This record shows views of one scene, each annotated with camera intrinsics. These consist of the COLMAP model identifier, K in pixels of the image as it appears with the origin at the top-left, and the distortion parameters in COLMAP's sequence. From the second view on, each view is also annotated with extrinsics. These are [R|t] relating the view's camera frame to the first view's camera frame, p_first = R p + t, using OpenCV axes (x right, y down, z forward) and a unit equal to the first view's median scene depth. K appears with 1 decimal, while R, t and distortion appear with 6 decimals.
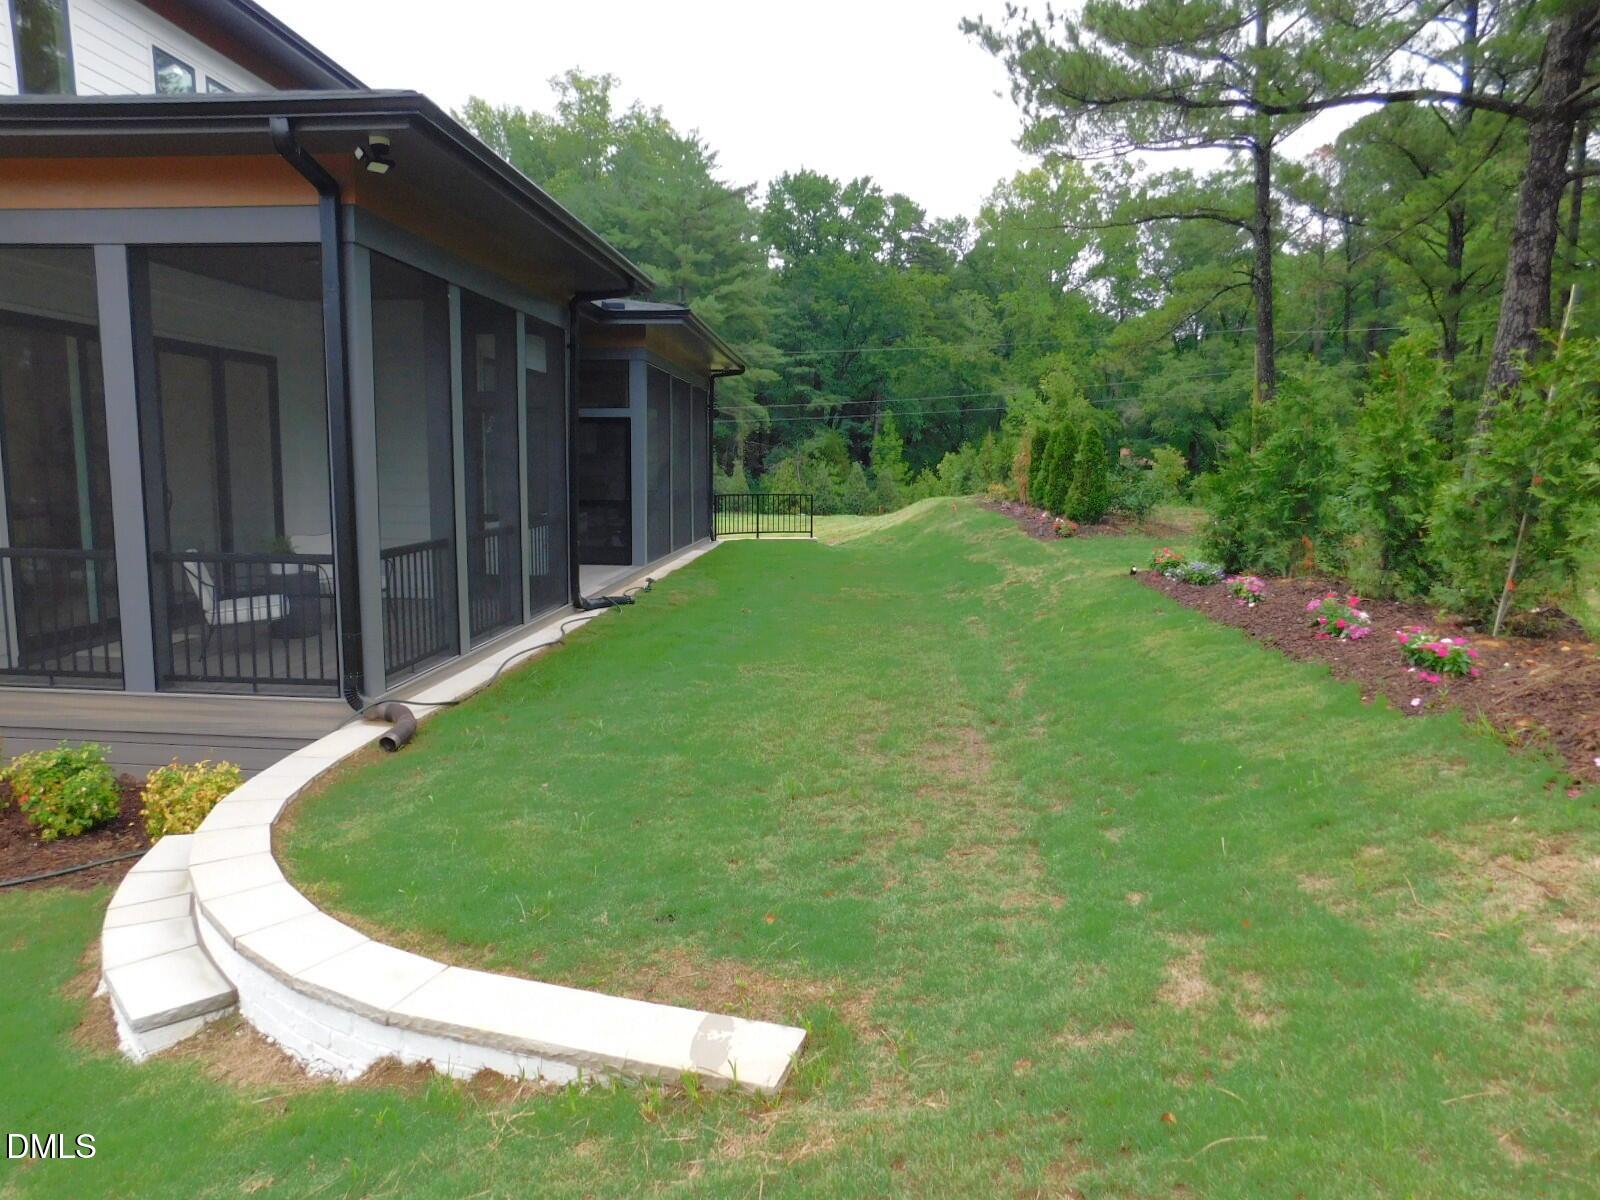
lens RADIAL K [[1059.3, 0, 800.0], [0, 1059.3, 600.0], [0, 0, 1]] dist [-0.035316, 0.039027]
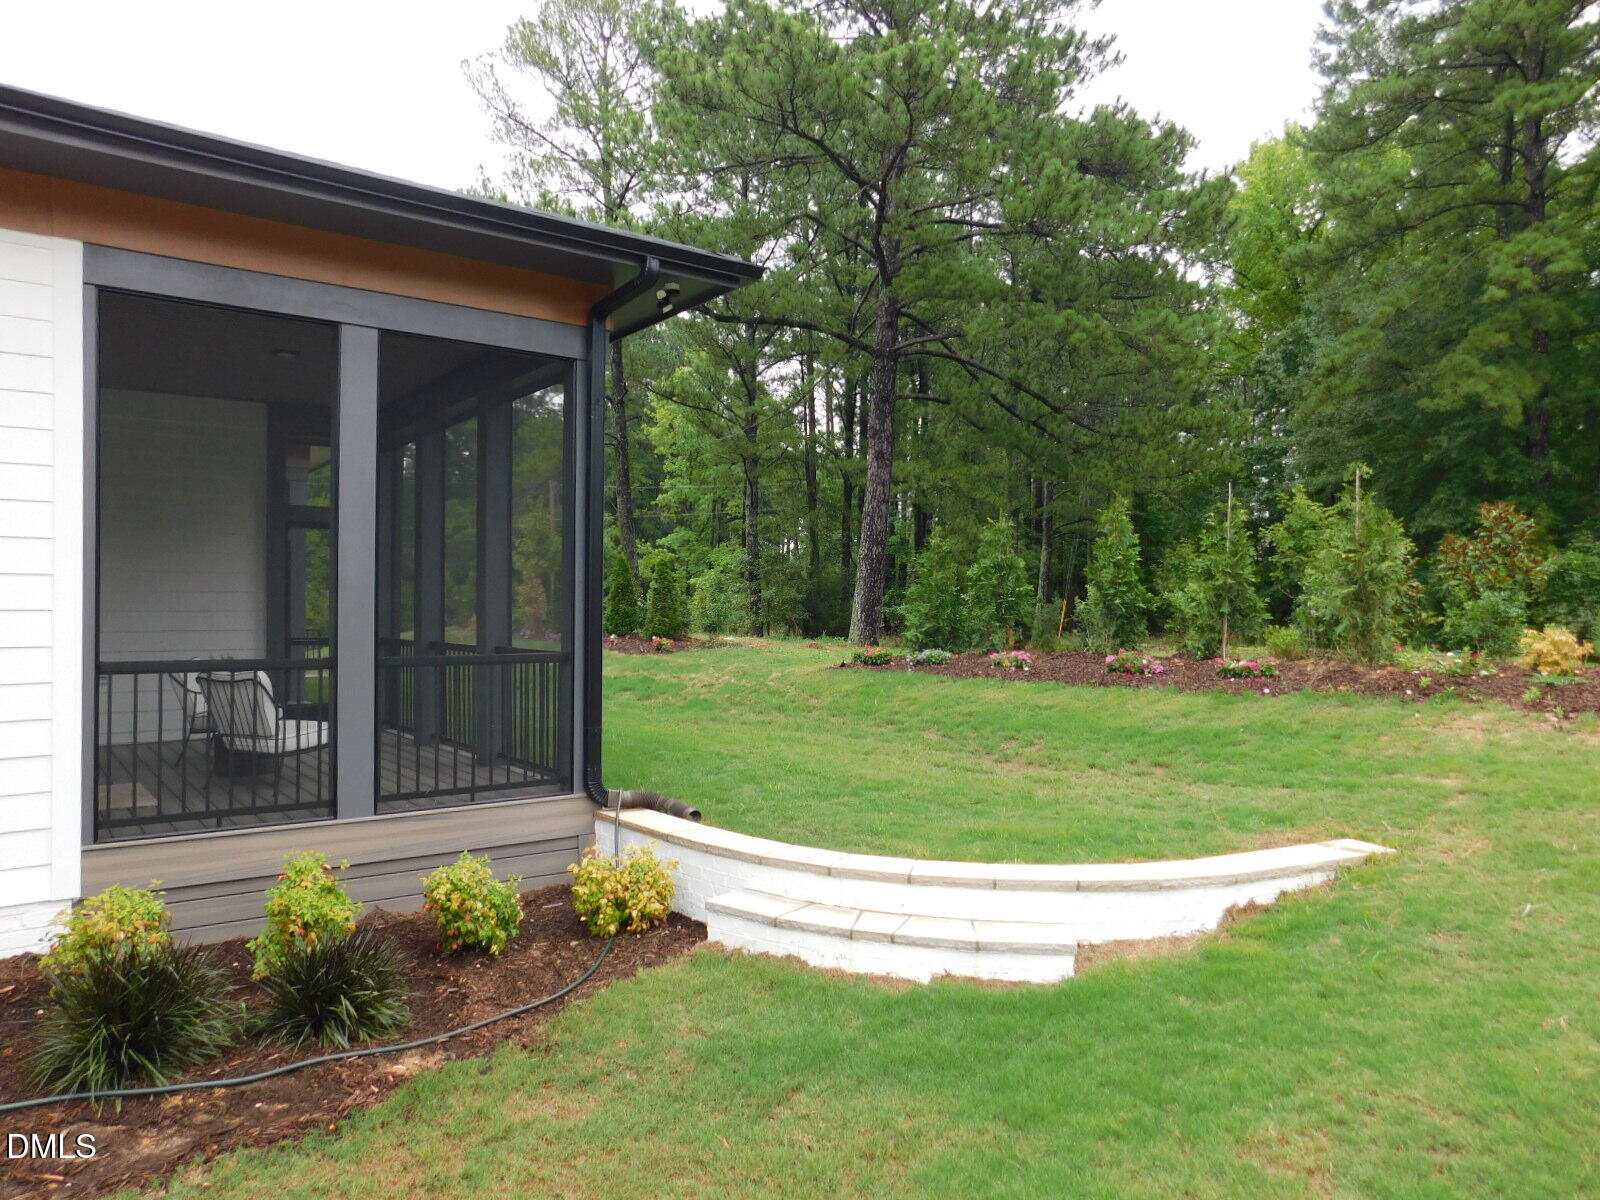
lens RADIAL K [[1059.3, 0, 800.0], [0, 1059.3, 600.0], [0, 0, 1]] dist [-0.035316, 0.039027]
pose [[0.744330, -0.008089, 0.667763, -0.936610], [0.097774, 0.990472, -0.096987, 0.028571], [-0.660616, 0.137480, 0.738029, 0.083792]]
